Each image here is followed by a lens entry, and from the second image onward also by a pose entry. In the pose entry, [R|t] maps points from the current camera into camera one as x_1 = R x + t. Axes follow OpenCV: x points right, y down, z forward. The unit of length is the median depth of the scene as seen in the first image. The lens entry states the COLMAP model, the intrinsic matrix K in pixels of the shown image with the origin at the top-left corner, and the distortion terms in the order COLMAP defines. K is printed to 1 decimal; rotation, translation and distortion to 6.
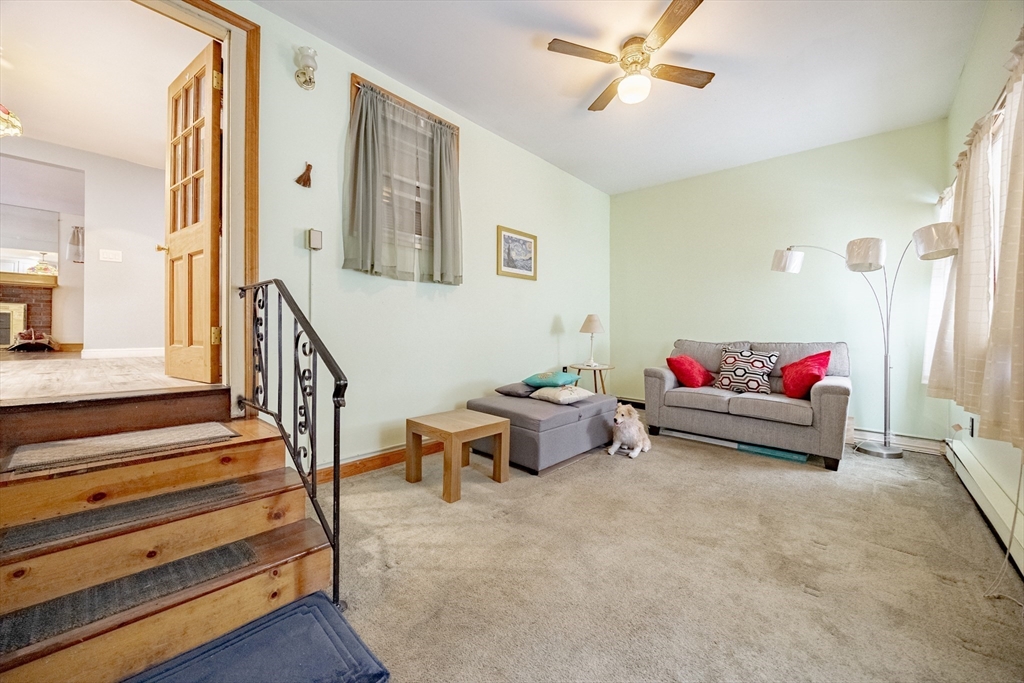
lens RADIAL K [[396.1, 0, 514.8], [0, 396.1, 337.5], [0, 0, 1]] dist [-0.000846, -0.000123]
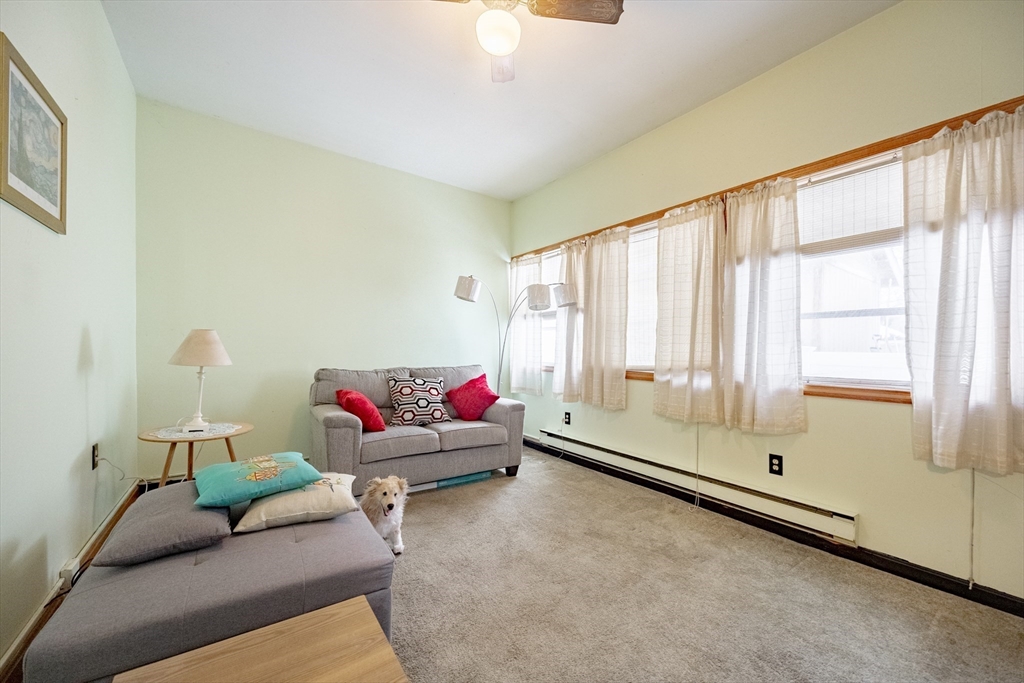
lens RADIAL K [[434.0, 0, 512.0], [0, 434.0, 341.5], [0, 0, 1]] dist [0.000018, -0.000016]
pose [[0.123065, -0.003232, 0.992393, -0.405648], [-0.003565, 0.999987, 0.003699, -0.059403], [-0.992392, -0.003993, 0.123052, 0.708823]]
